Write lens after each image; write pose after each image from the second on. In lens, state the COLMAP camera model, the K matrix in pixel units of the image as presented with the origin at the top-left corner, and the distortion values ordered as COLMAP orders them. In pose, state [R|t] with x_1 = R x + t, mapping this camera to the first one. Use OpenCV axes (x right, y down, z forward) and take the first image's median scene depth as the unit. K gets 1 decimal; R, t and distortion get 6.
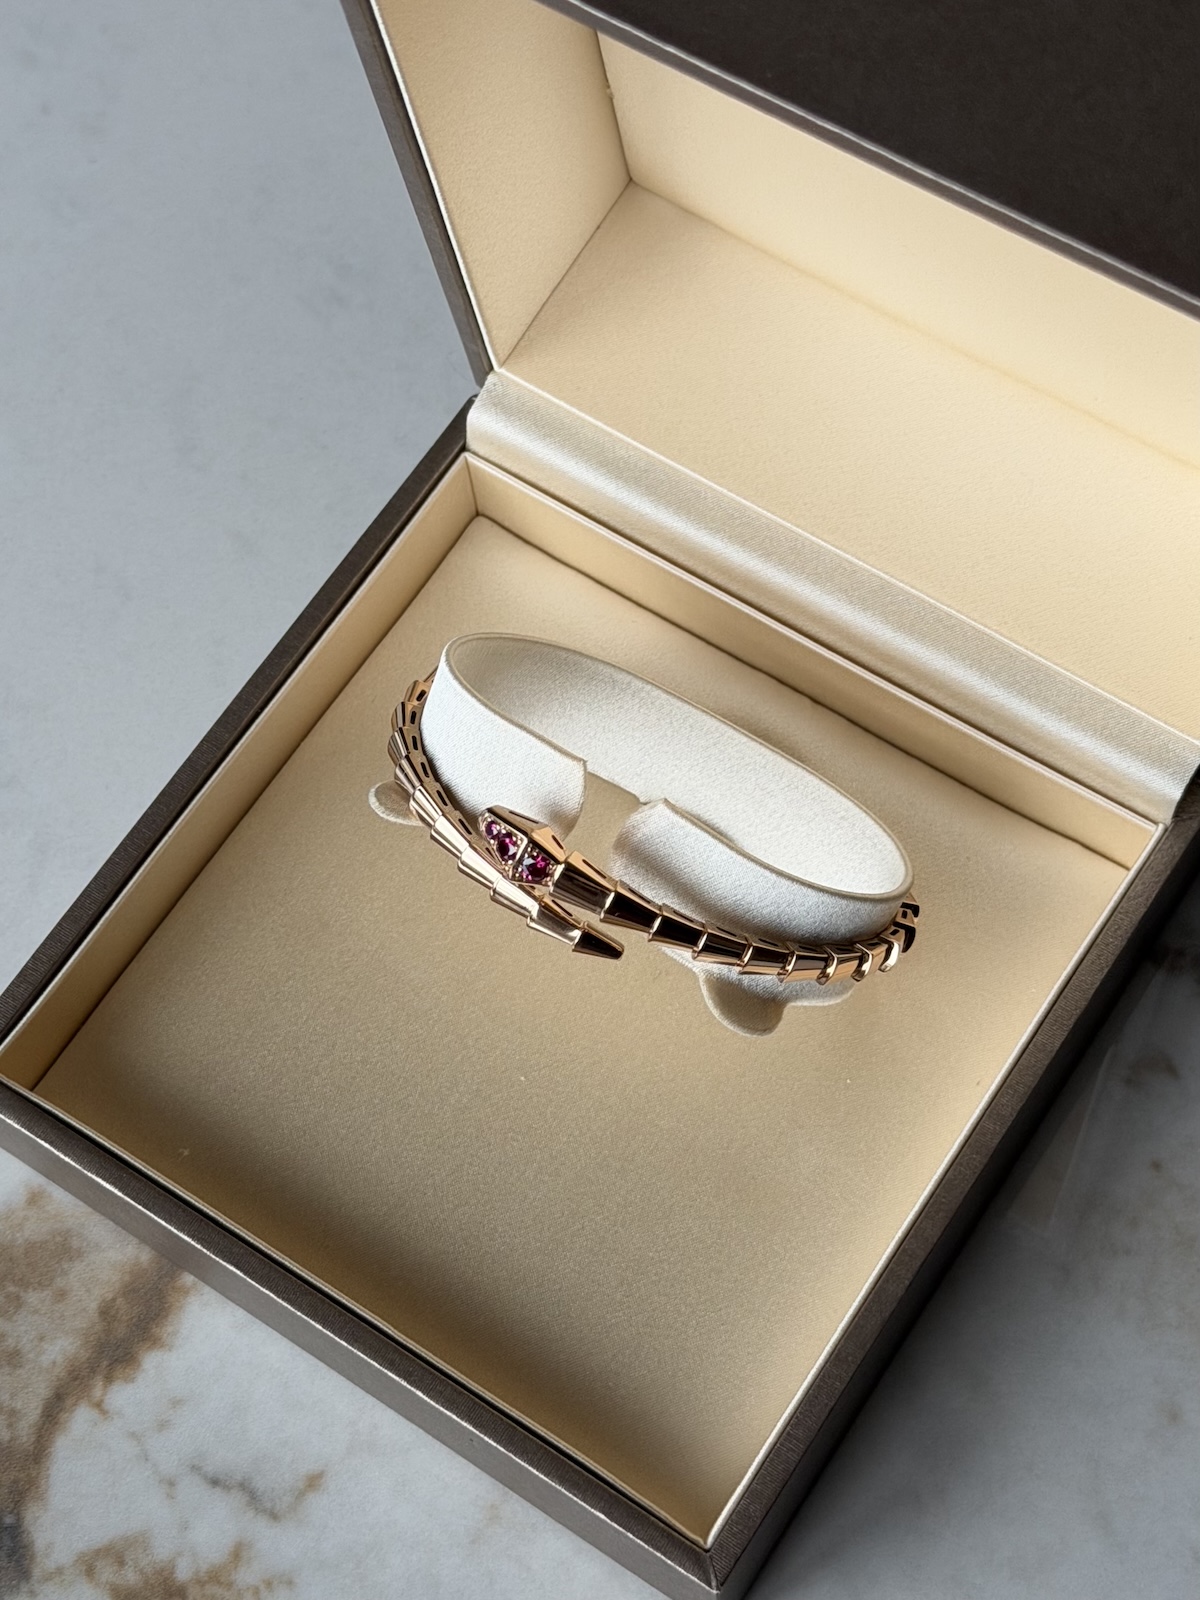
lens RADIAL K [[2662.9, 0, 600.5], [0, 2662.9, 733.2], [0, 0, 1]] dist [0.193724, -0.023138]
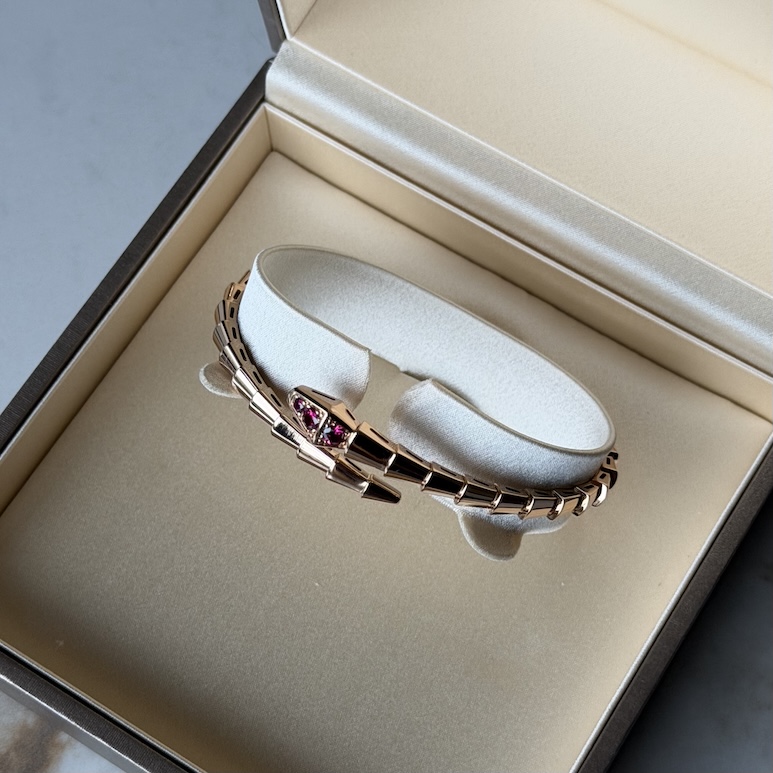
lens RADIAL K [[1666.5, 0, 367.1], [0, 1666.5, 387.3], [0, 0, 1]] dist [0.192313, -0.156585]
pose [[0.999186, -0.006280, 0.039856, -0.036538], [0.003301, 0.997225, 0.074373, -0.029219], [-0.040213, -0.074181, 0.996434, 0.182189]]
